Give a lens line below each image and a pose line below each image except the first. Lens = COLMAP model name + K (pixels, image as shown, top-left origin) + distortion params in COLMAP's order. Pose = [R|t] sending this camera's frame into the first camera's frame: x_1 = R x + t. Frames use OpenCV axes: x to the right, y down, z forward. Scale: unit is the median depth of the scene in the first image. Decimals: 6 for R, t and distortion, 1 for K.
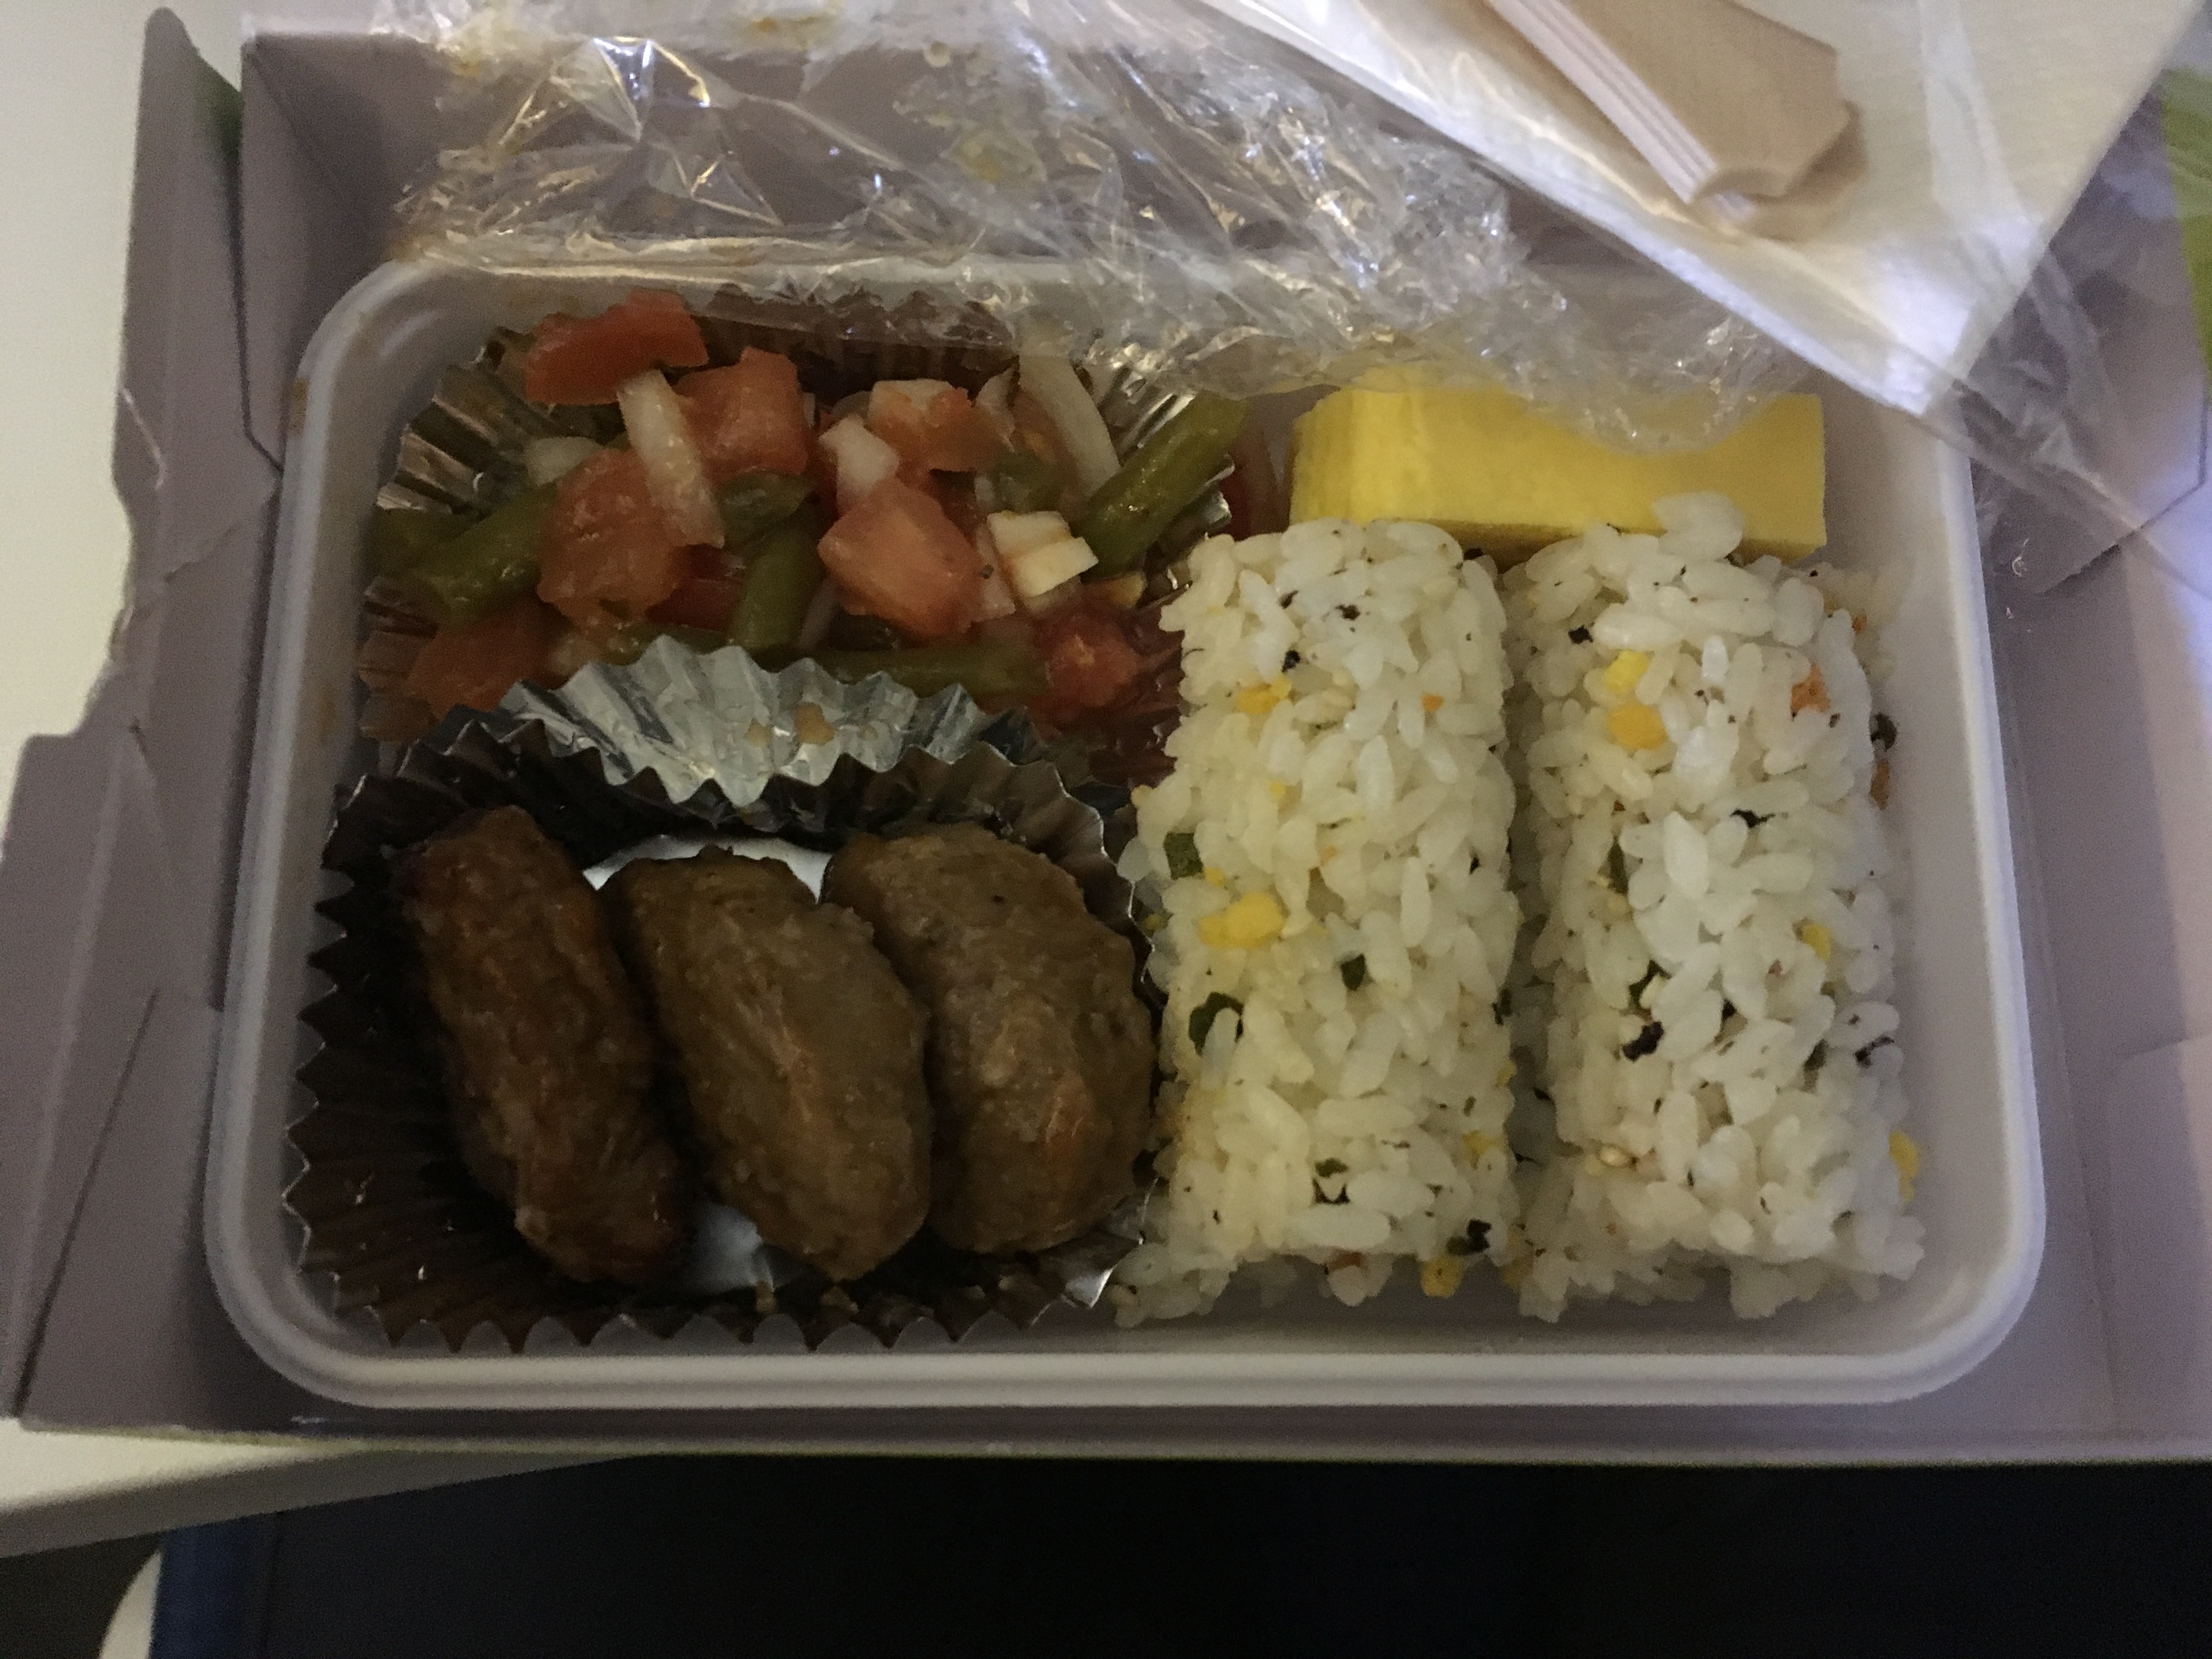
lens RADIAL K [[1867.2, 0, 1107.6], [0, 1867.2, 880.4], [0, 0, 1]] dist [0.083899, -0.106157]
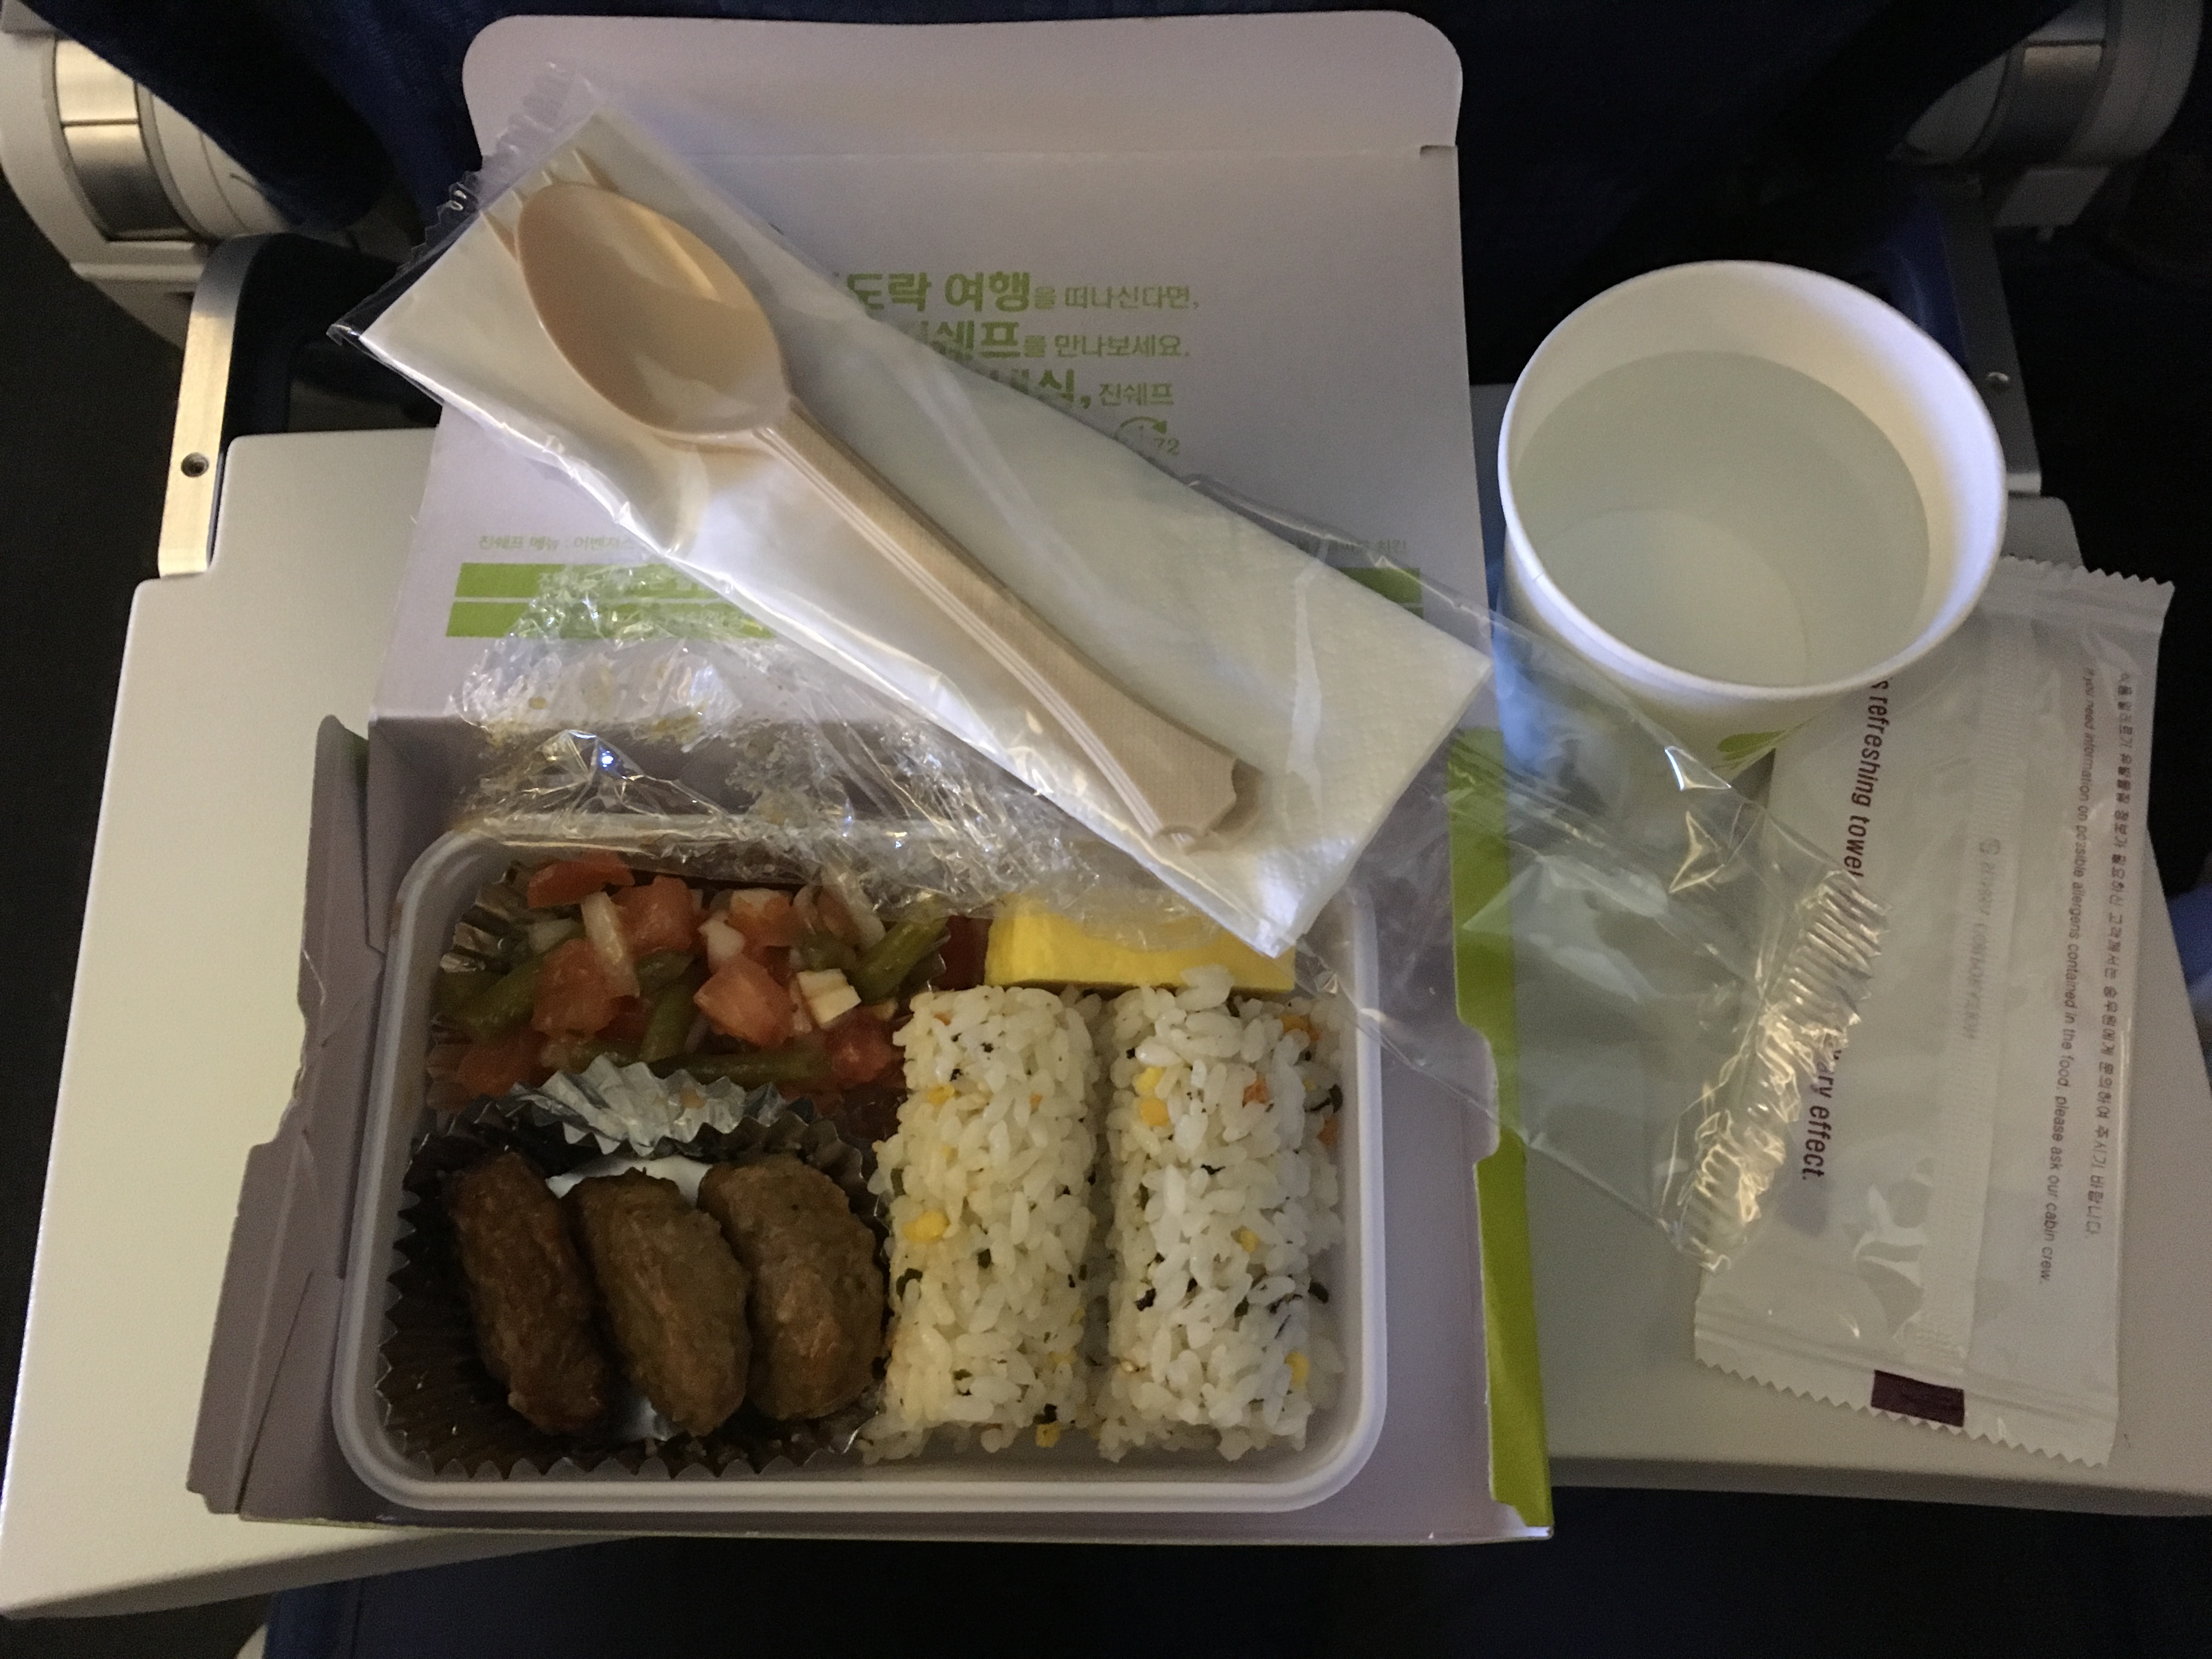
lens RADIAL K [[1867.2, 0, 1107.6], [0, 1867.2, 880.4], [0, 0, 1]] dist [0.083899, -0.106157]
pose [[0.999325, -0.003568, -0.036568, 0.298032], [0.001518, 0.998432, -0.055949, -0.196486], [0.036710, 0.055856, 0.997764, -0.728981]]
